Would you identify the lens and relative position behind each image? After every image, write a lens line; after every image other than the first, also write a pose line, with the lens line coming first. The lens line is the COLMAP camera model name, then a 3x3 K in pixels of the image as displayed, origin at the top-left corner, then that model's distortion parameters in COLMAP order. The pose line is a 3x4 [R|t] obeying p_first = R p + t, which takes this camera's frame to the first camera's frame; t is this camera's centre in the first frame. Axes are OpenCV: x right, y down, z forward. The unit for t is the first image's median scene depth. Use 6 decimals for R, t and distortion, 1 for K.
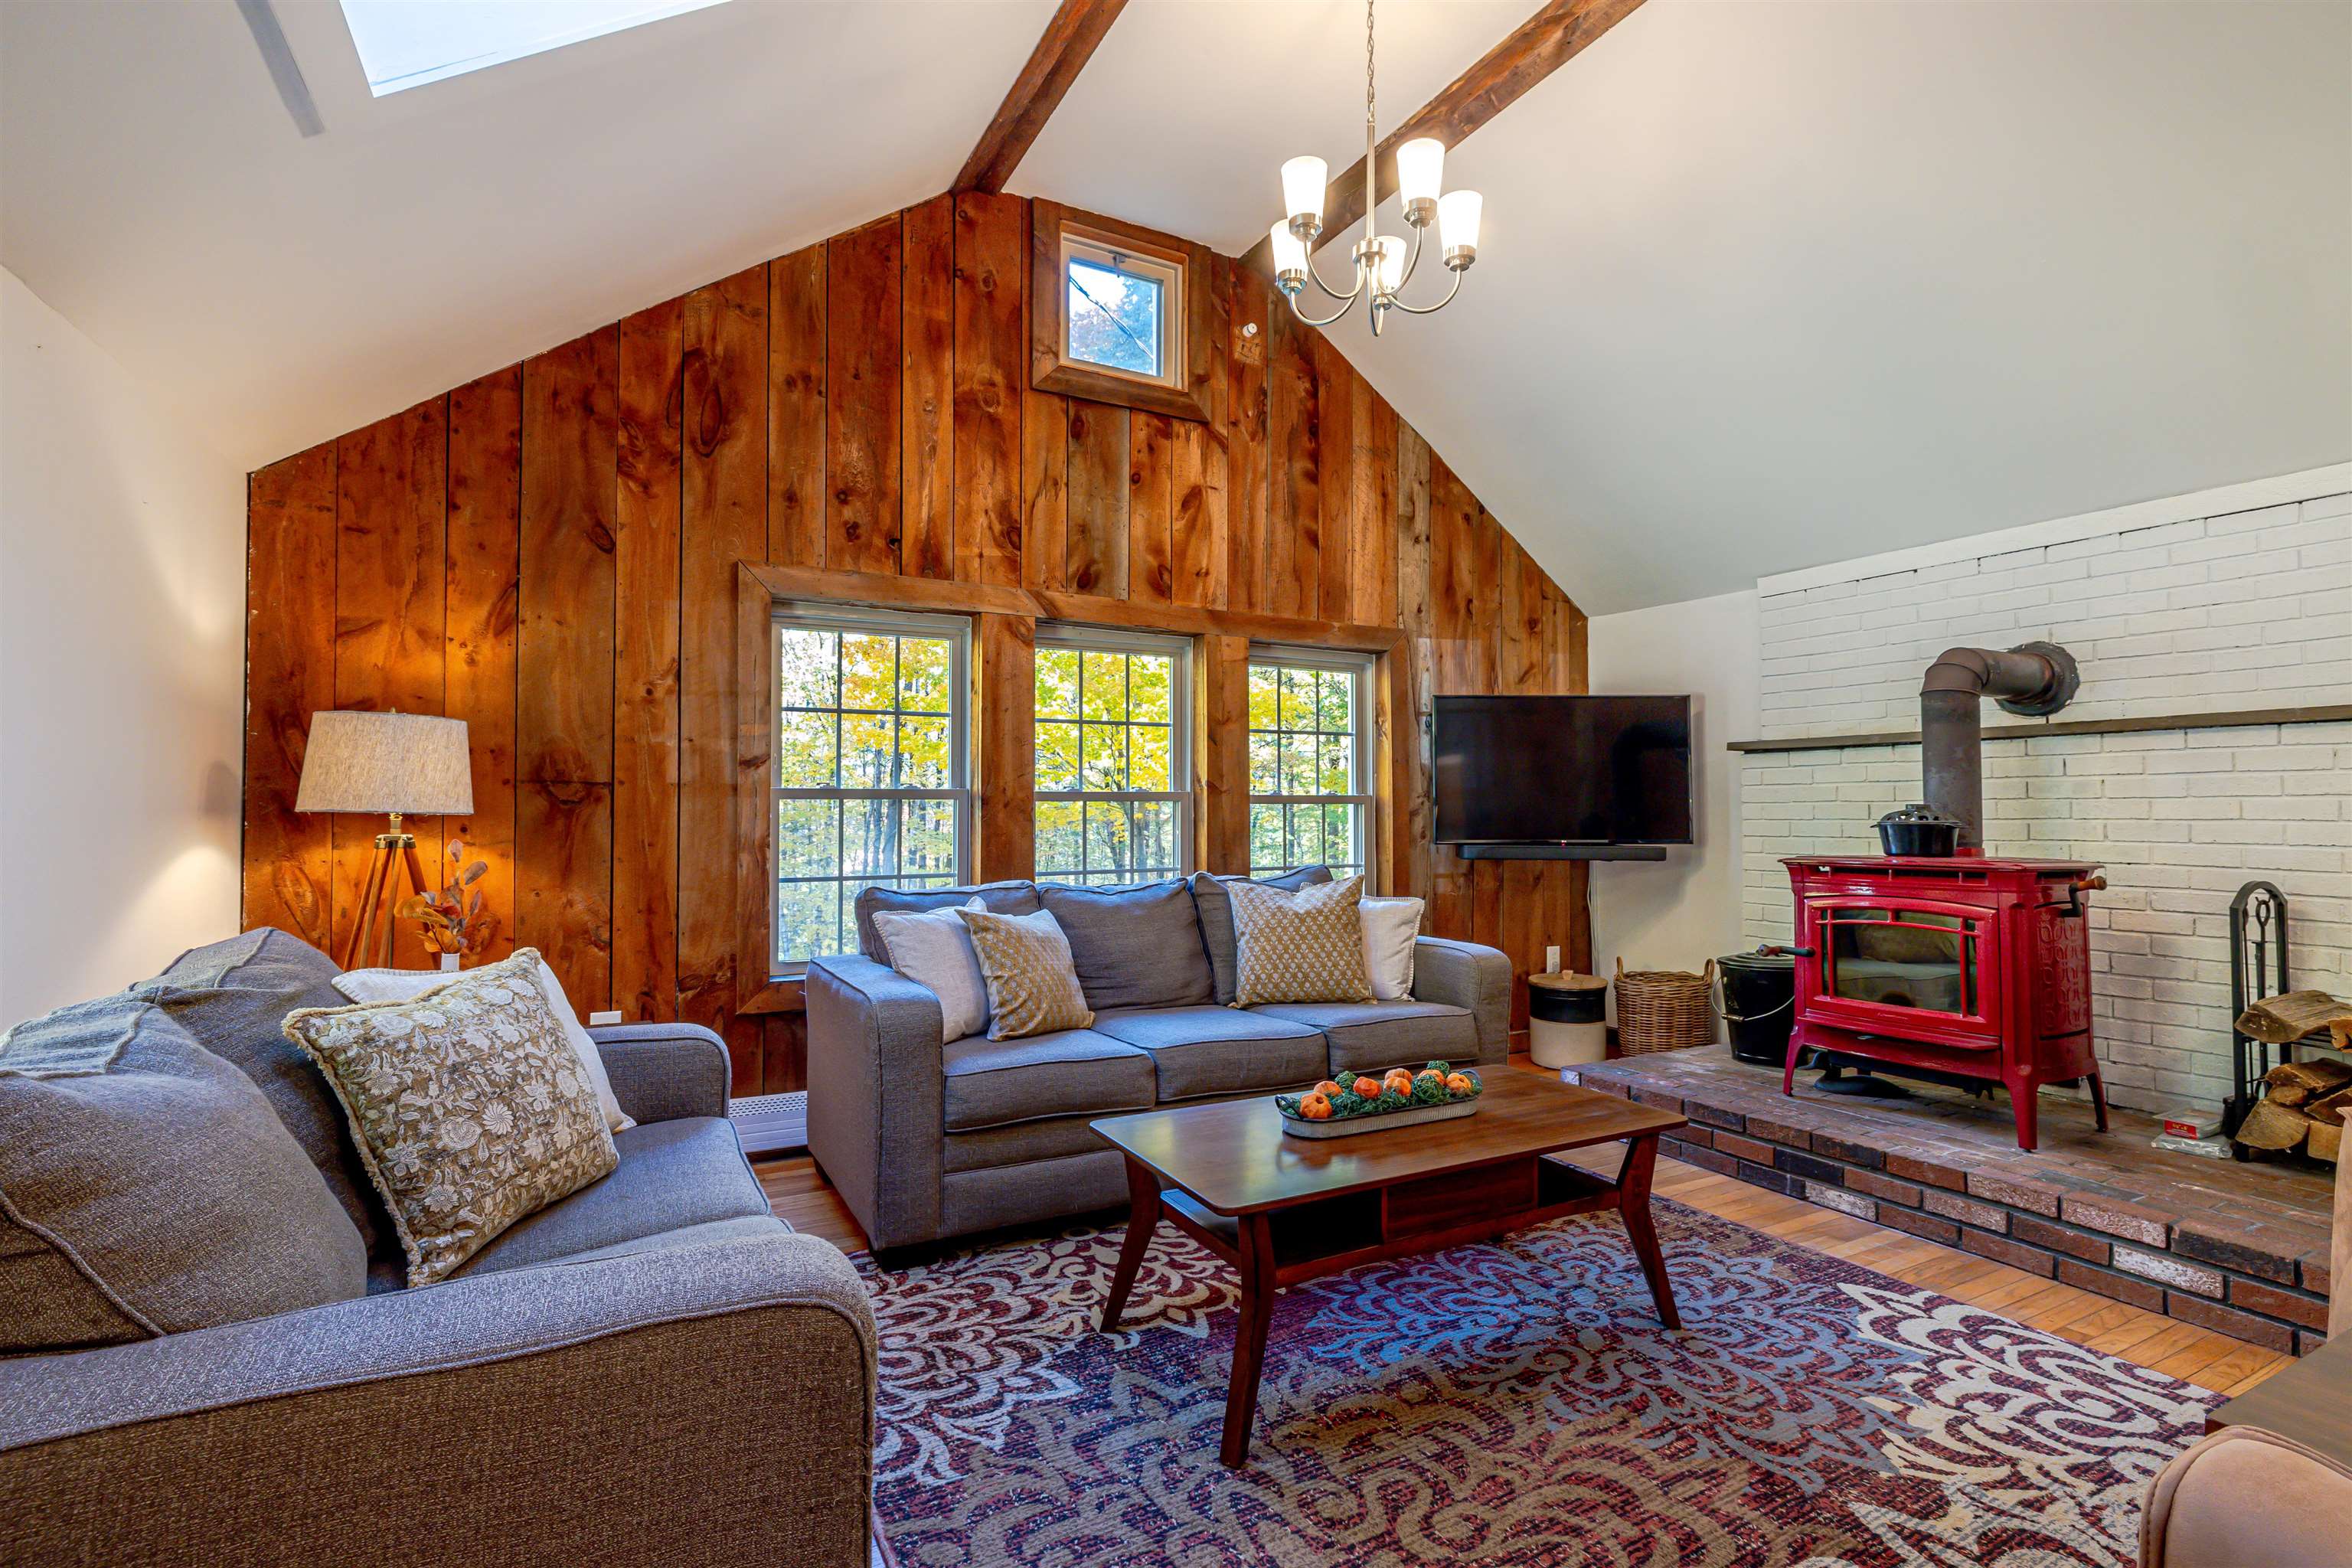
lens RADIAL K [[1100.4, 0, 1170.8], [0, 1100.4, 784.9], [0, 0, 1]] dist [-0.009776, 0.001915]
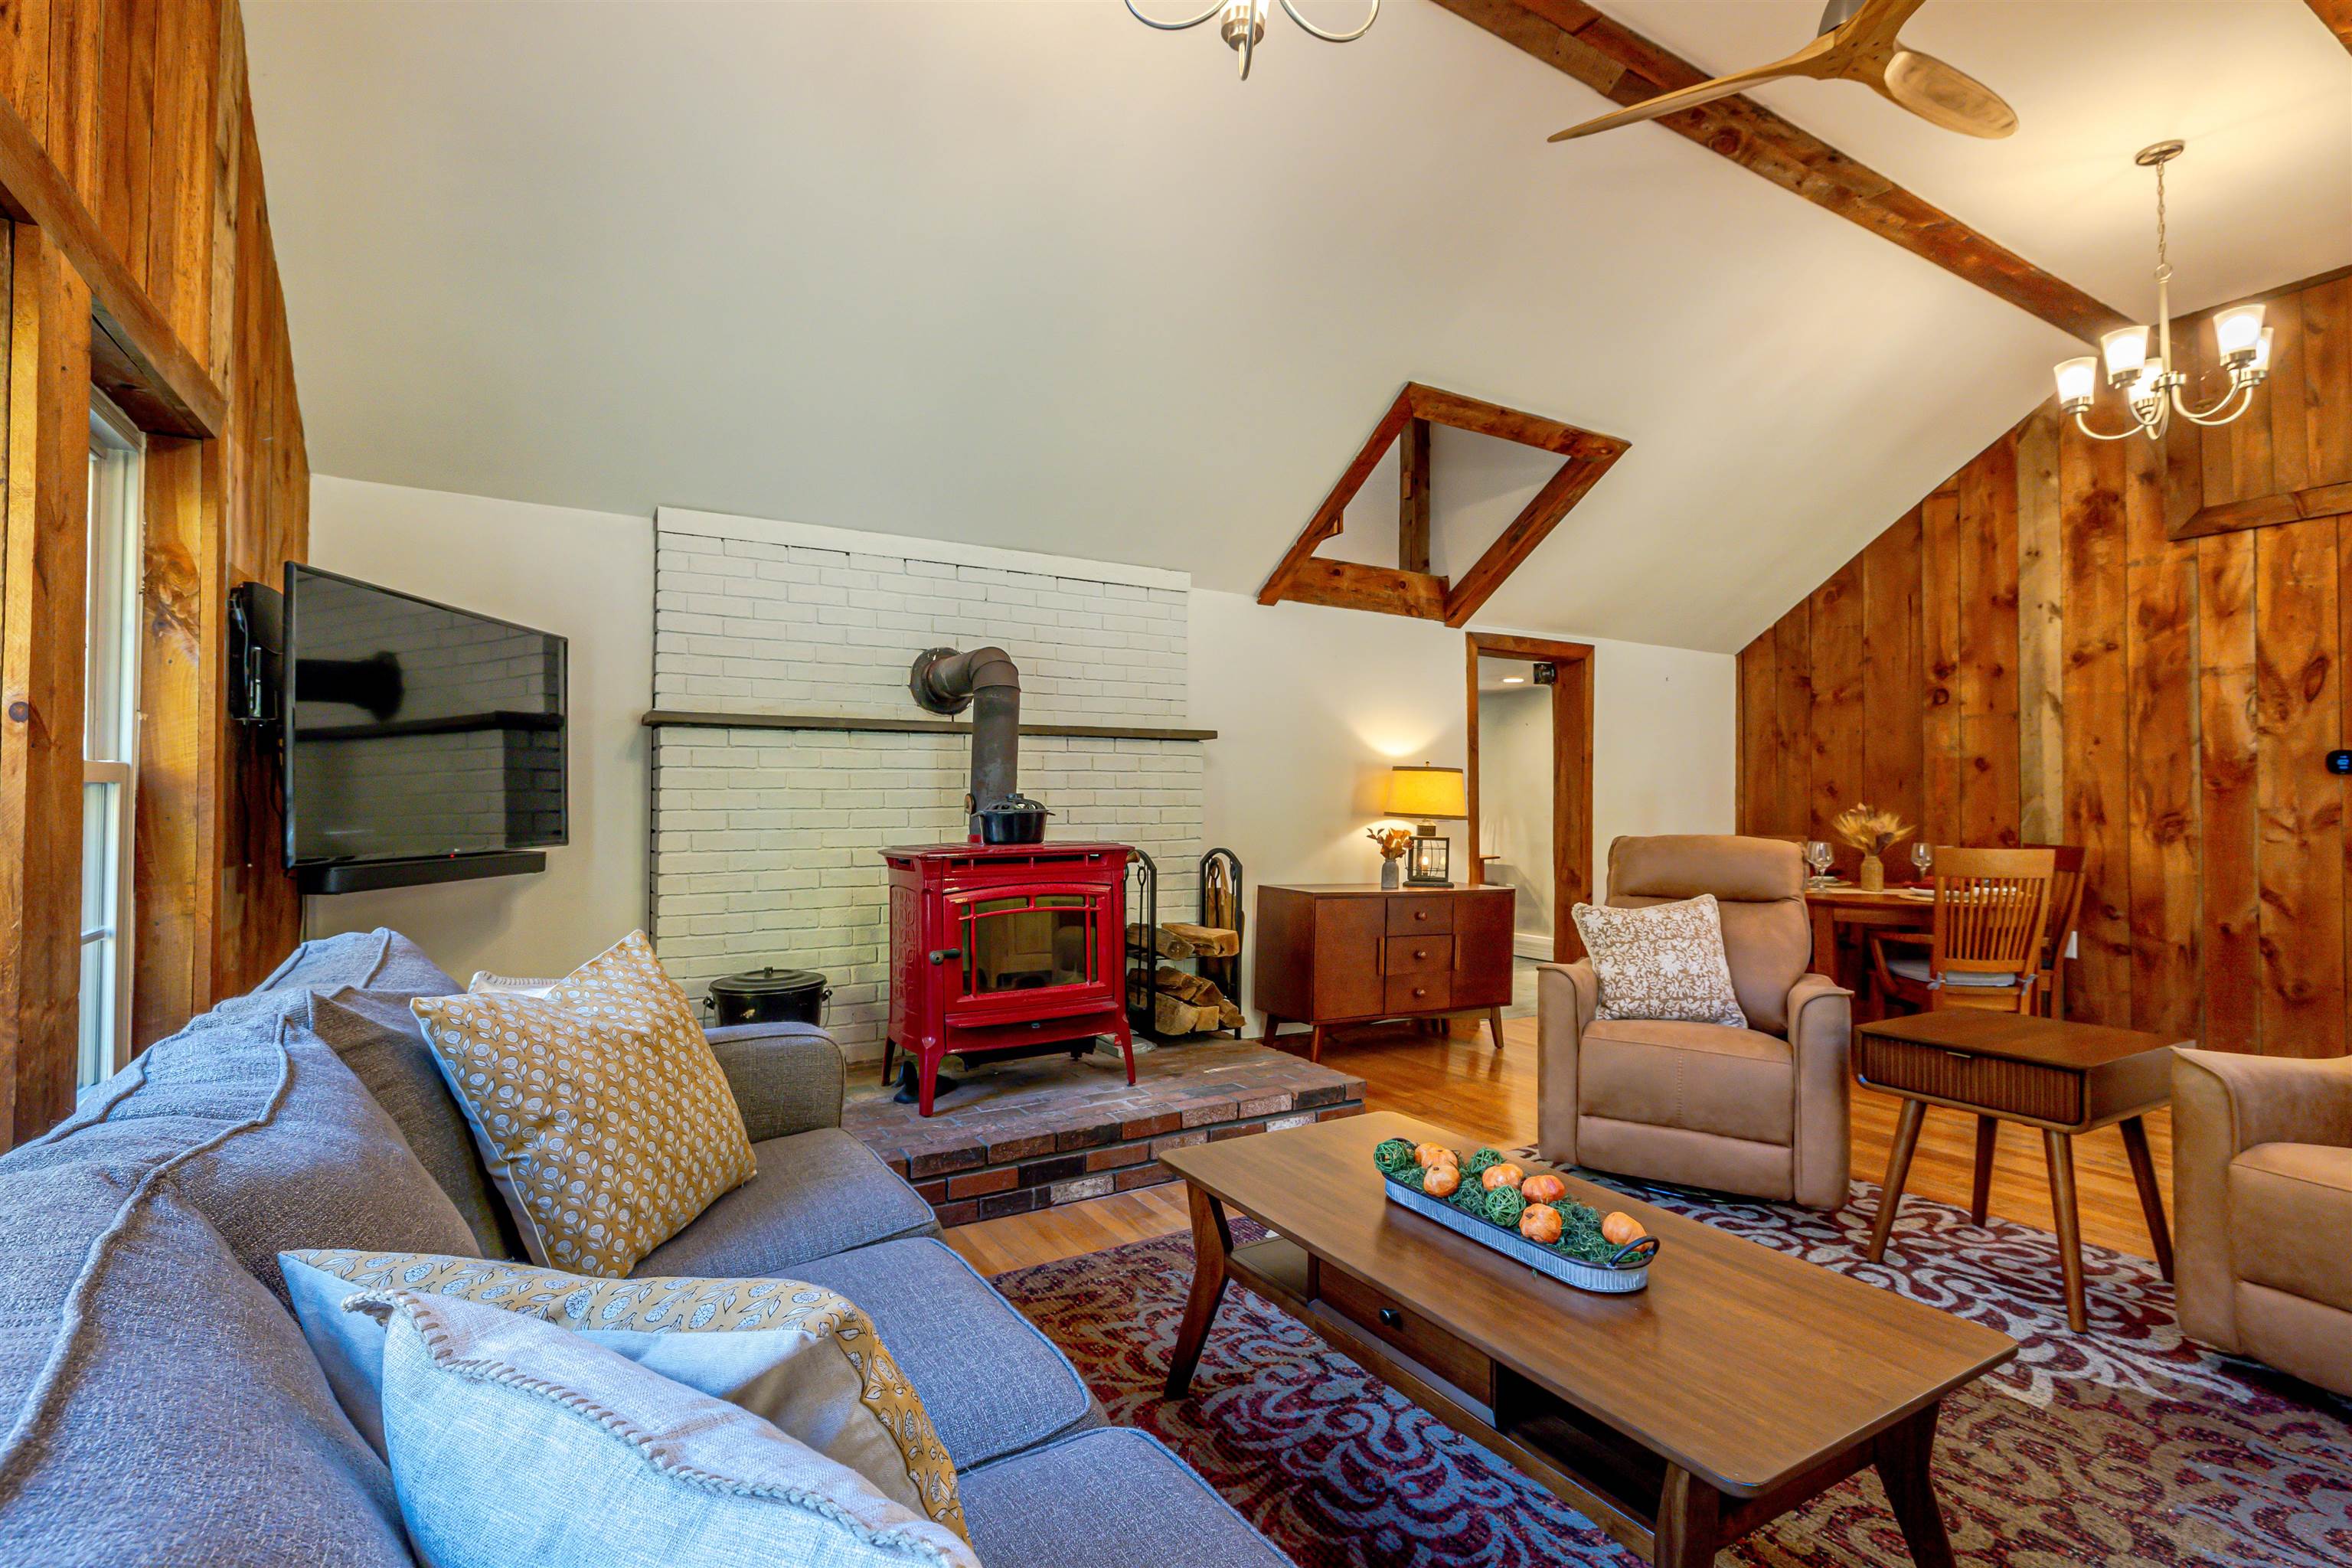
lens RADIAL K [[1100.4, 0, 1177.0], [0, 1100.4, 777.5], [0, 0, 1]] dist [-0.009776, 0.001915]
pose [[-0.057412, 0.019113, 0.998168, -0.400864], [-0.025601, 0.999460, -0.020610, 0.021903], [-0.998022, -0.026737, -0.056892, 0.975576]]
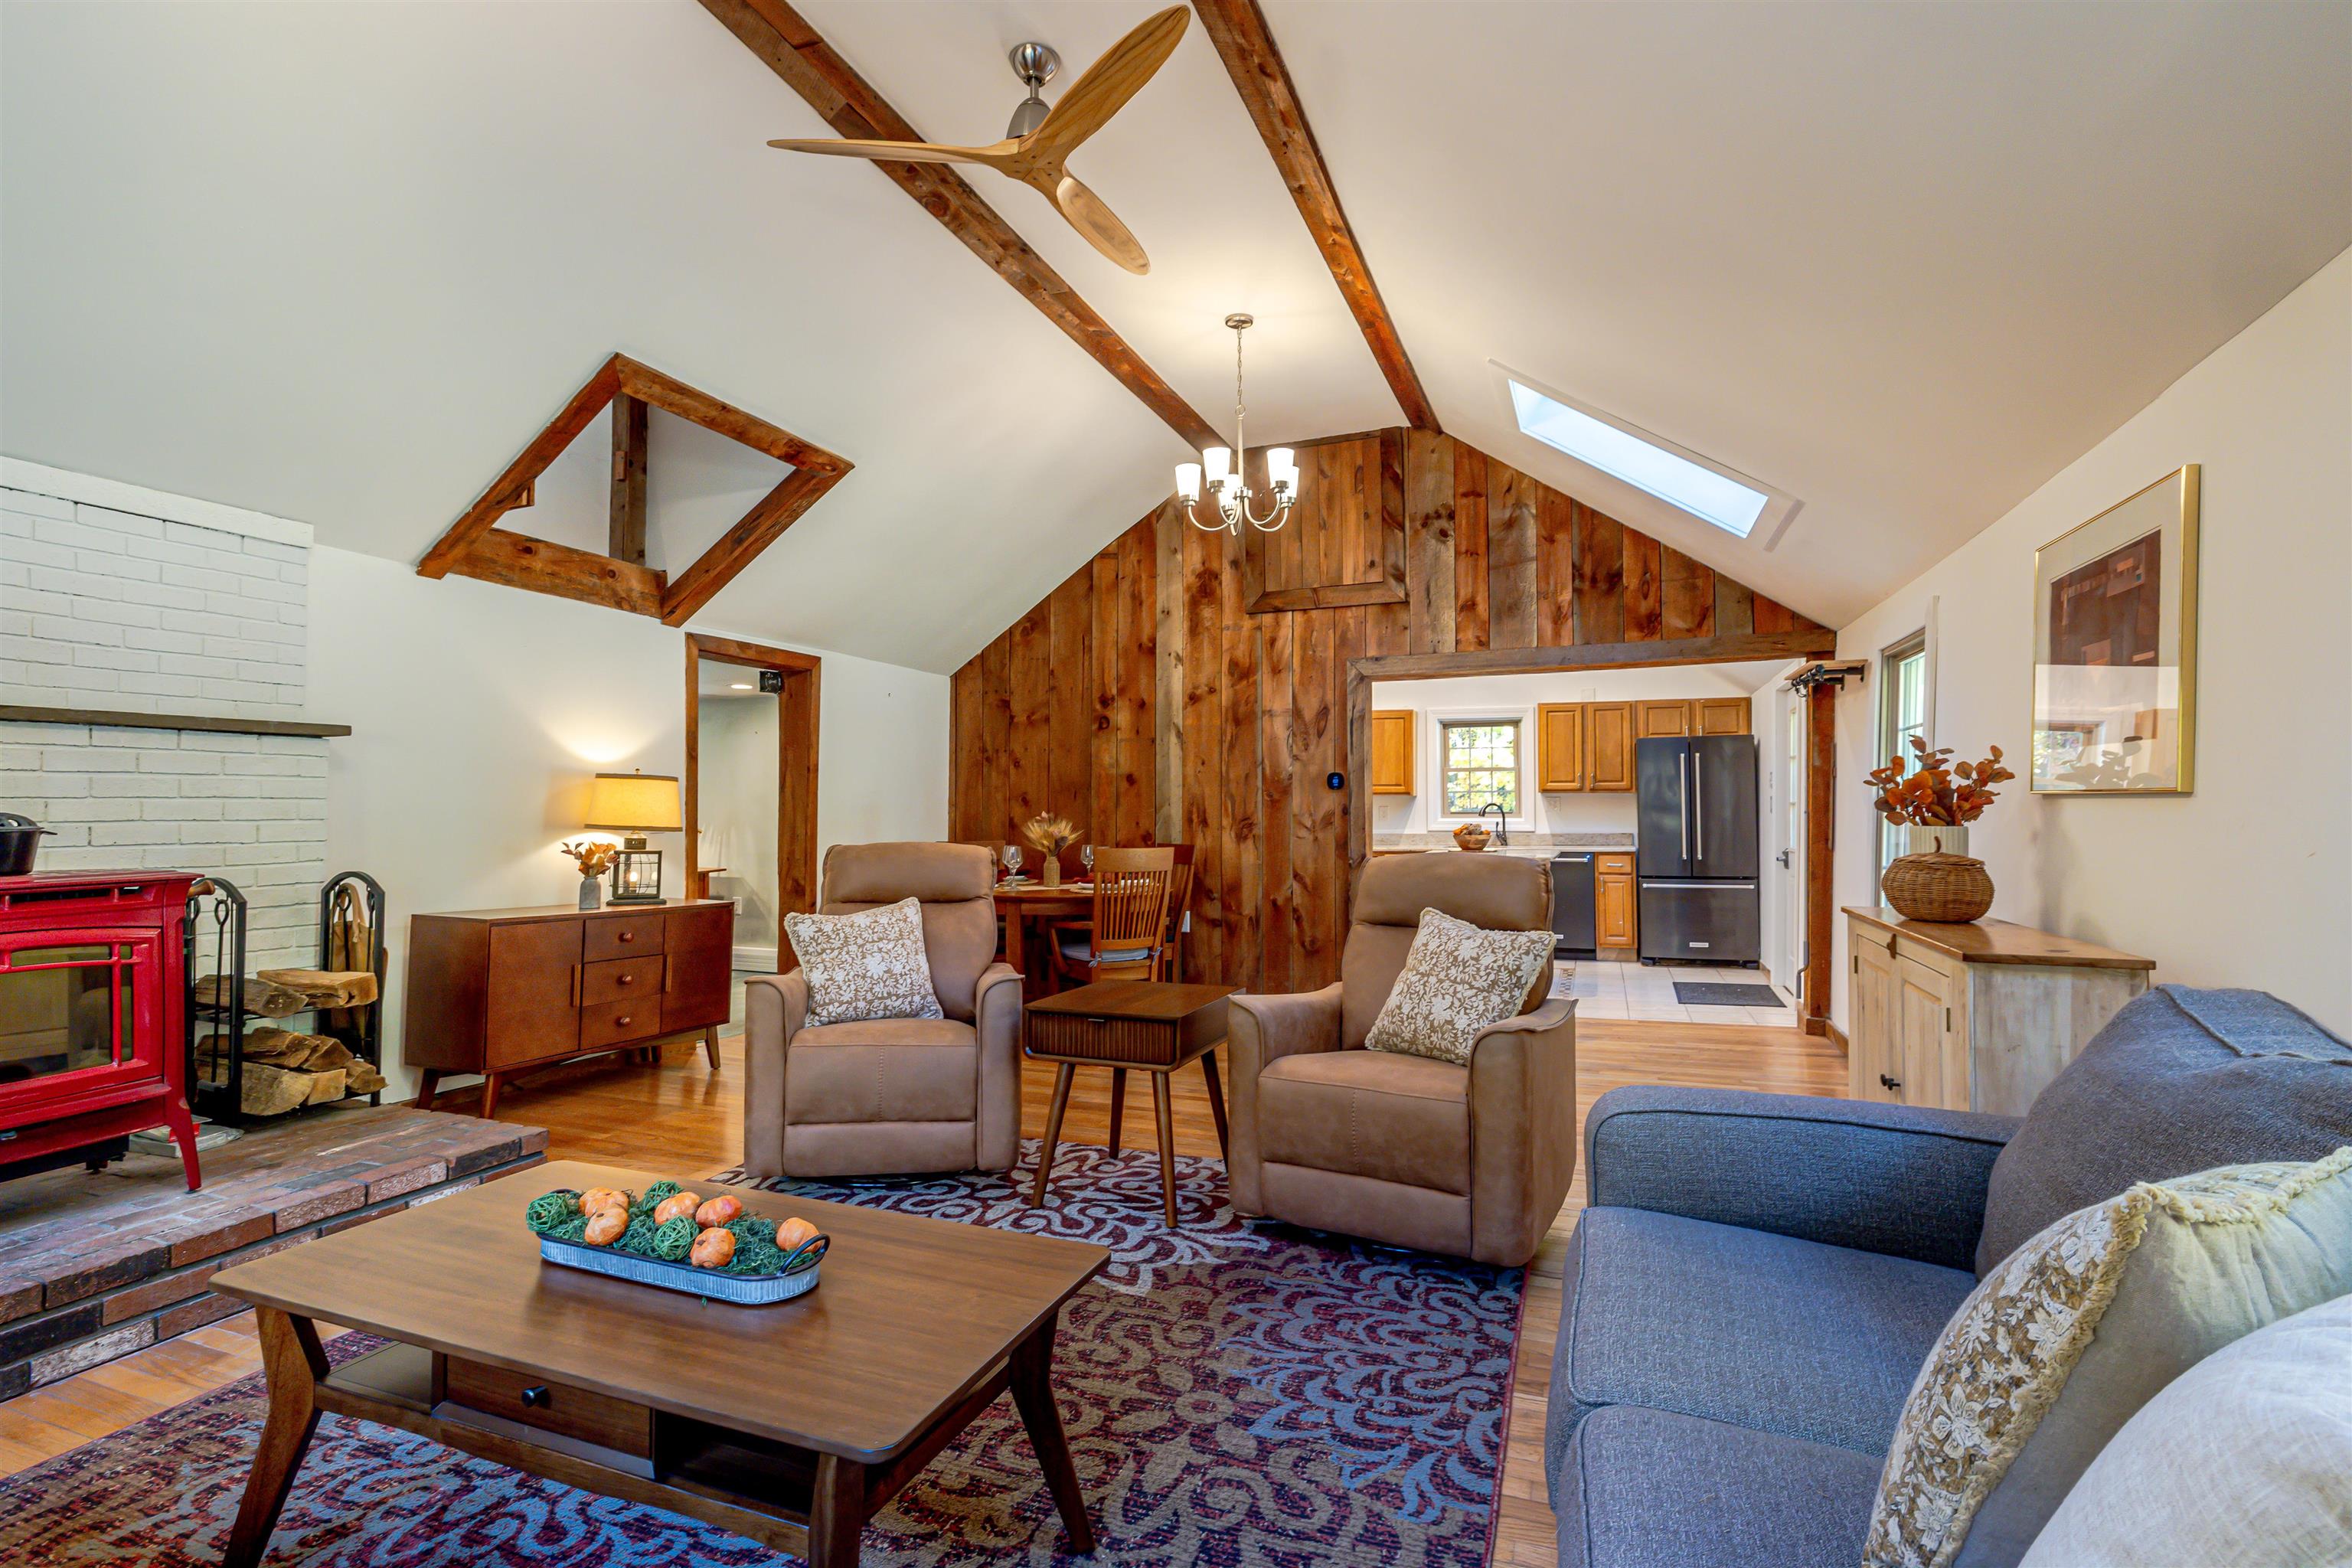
lens RADIAL K [[1100.4, 0, 1186.7], [0, 1100.4, 780.2], [0, 0, 1]] dist [-0.009776, 0.001915]
pose [[-0.664916, 0.020597, 0.746634, -0.411515], [-0.015358, 0.999031, -0.041237, 0.021103], [-0.746760, -0.038887, -0.663956, 0.948736]]
